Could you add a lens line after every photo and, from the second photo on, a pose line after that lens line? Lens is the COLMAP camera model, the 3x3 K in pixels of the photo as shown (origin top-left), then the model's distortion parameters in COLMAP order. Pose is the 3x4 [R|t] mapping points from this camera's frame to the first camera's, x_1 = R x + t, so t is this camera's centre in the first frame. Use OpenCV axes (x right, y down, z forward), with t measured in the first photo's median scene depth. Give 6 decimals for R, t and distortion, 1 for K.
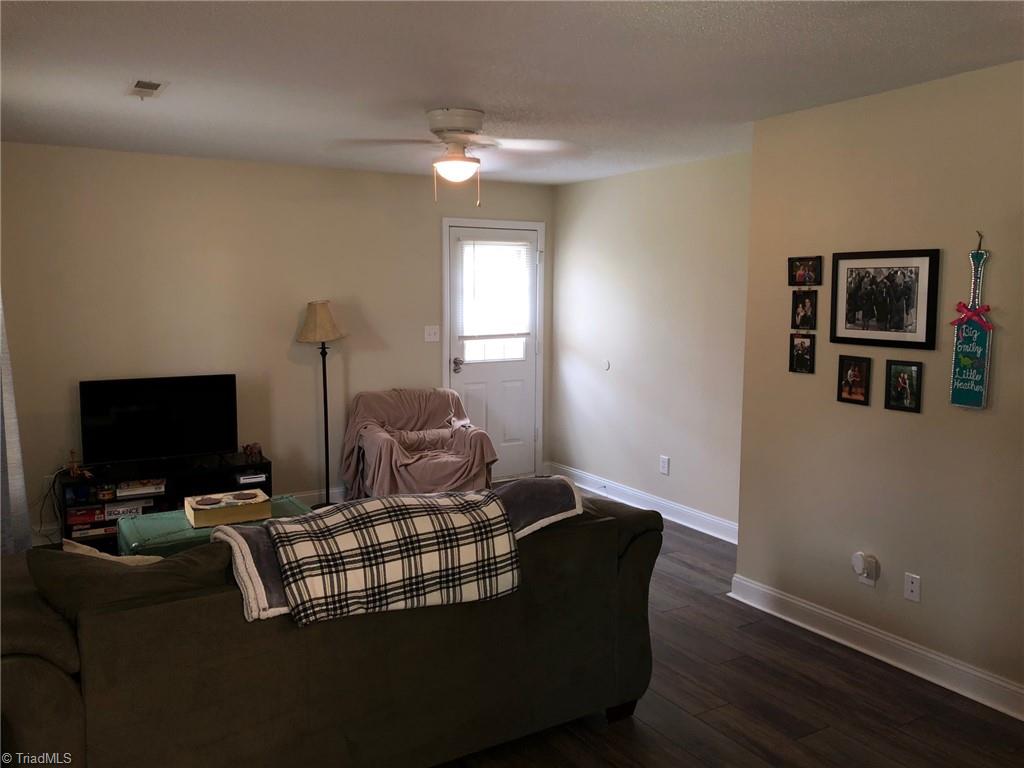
lens RADIAL K [[841.7, 0, 512.0], [0, 841.7, 384.0], [0, 0, 1]] dist [0.013543, -0.004829]
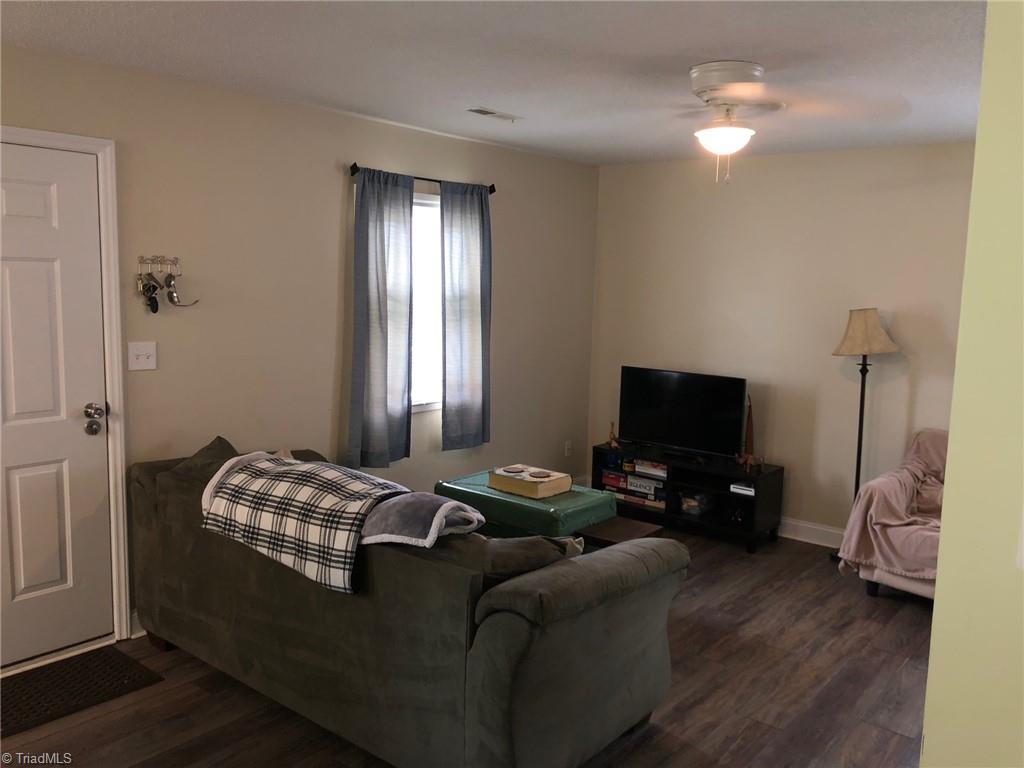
lens RADIAL K [[841.7, 0, 512.0], [0, 841.7, 384.0], [0, 0, 1]] dist [0.013543, -0.004829]
pose [[0.314064, 0.124580, -0.941193, 0.528961], [-0.134948, 0.987145, 0.085632, -0.055662], [0.939762, 0.100118, 0.326838, 0.469277]]
